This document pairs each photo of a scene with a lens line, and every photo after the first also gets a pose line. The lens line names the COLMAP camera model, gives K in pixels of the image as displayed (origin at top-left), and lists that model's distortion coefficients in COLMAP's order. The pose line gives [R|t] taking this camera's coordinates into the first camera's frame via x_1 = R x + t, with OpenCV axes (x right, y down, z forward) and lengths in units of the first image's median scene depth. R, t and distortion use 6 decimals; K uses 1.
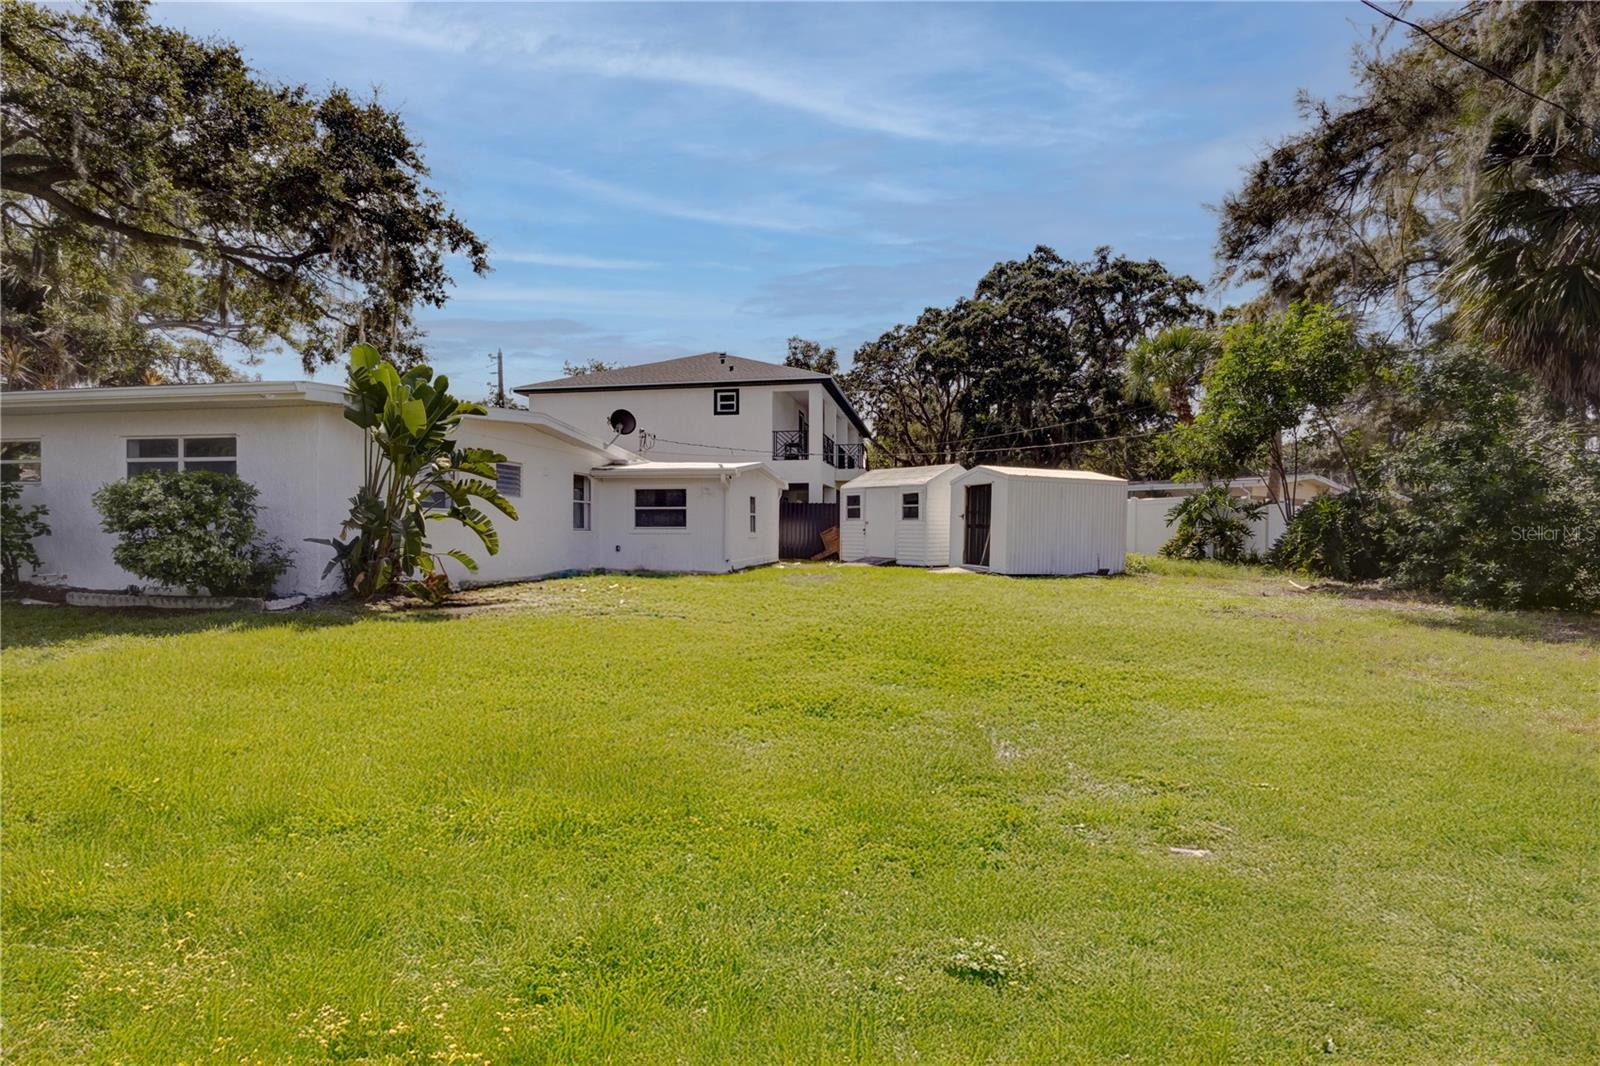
lens RADIAL K [[734.6, 0, 795.8], [0, 734.6, 541.1], [0, 0, 1]] dist [0.000745, 0.000817]
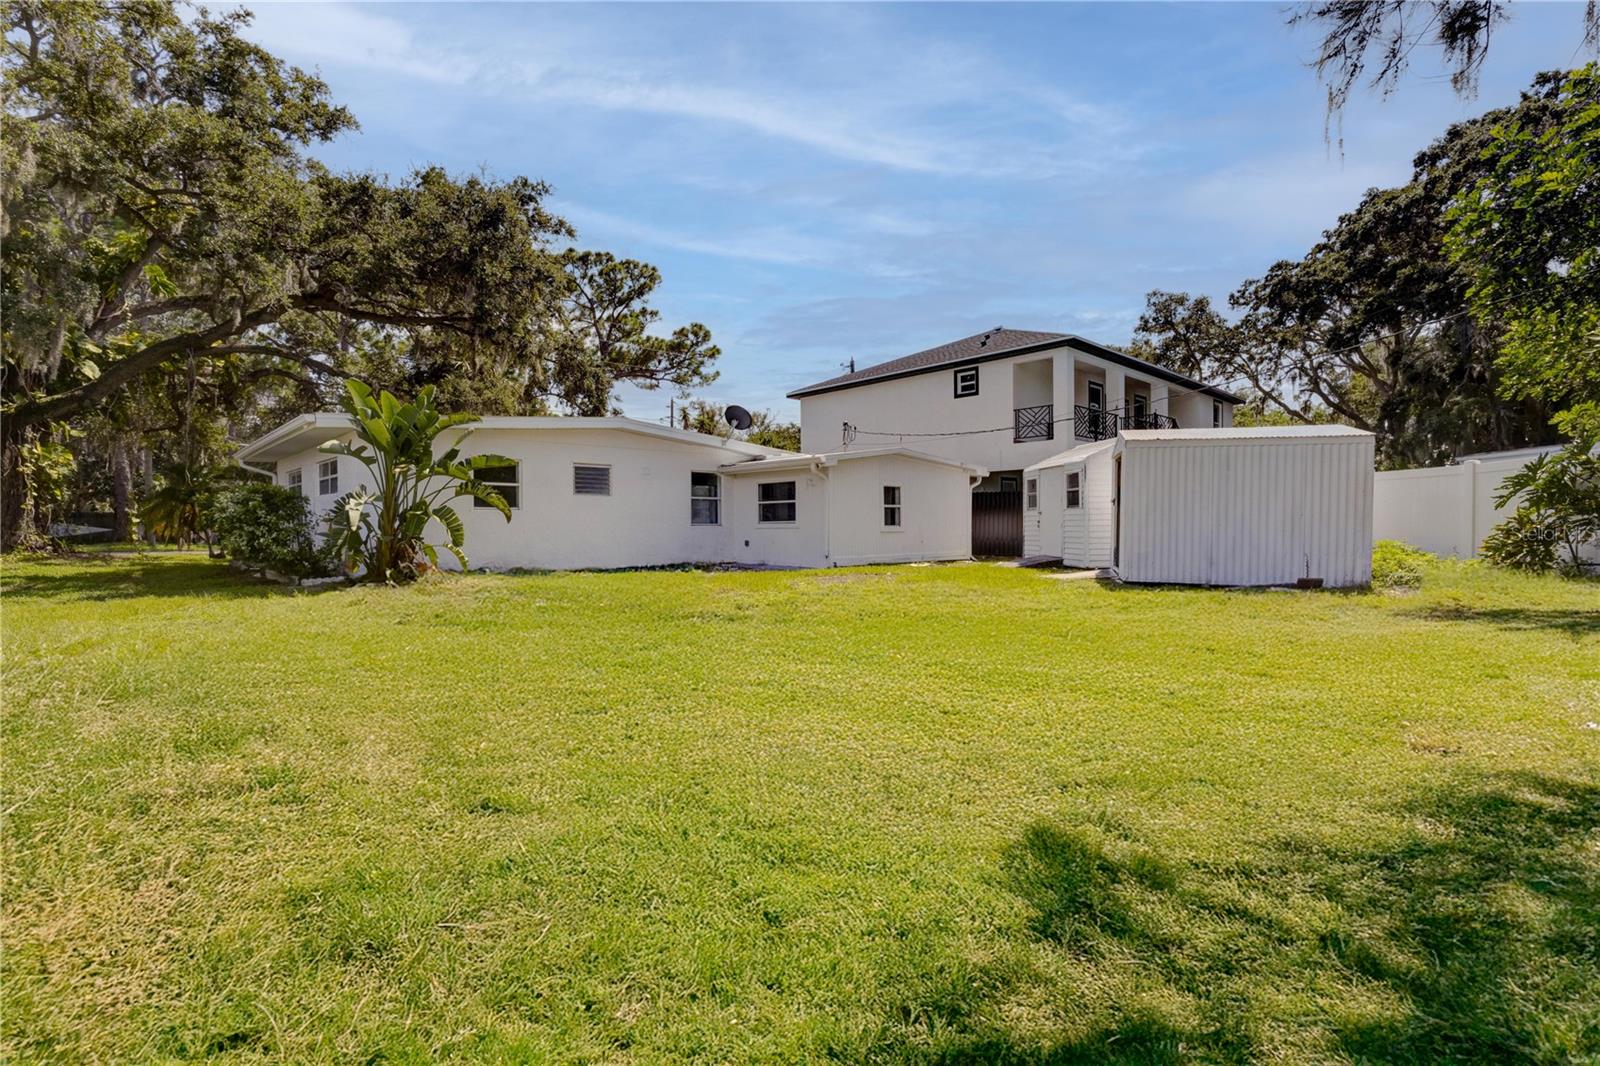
lens RADIAL K [[734.6, 0, 798.8], [0, 734.6, 528.4], [0, 0, 1]] dist [0.000745, 0.000817]
pose [[0.799490, -0.006367, -0.600645, 0.381044], [-0.001467, 0.999920, -0.012553, 0.002332], [0.600677, 0.010917, 0.799417, 0.208793]]
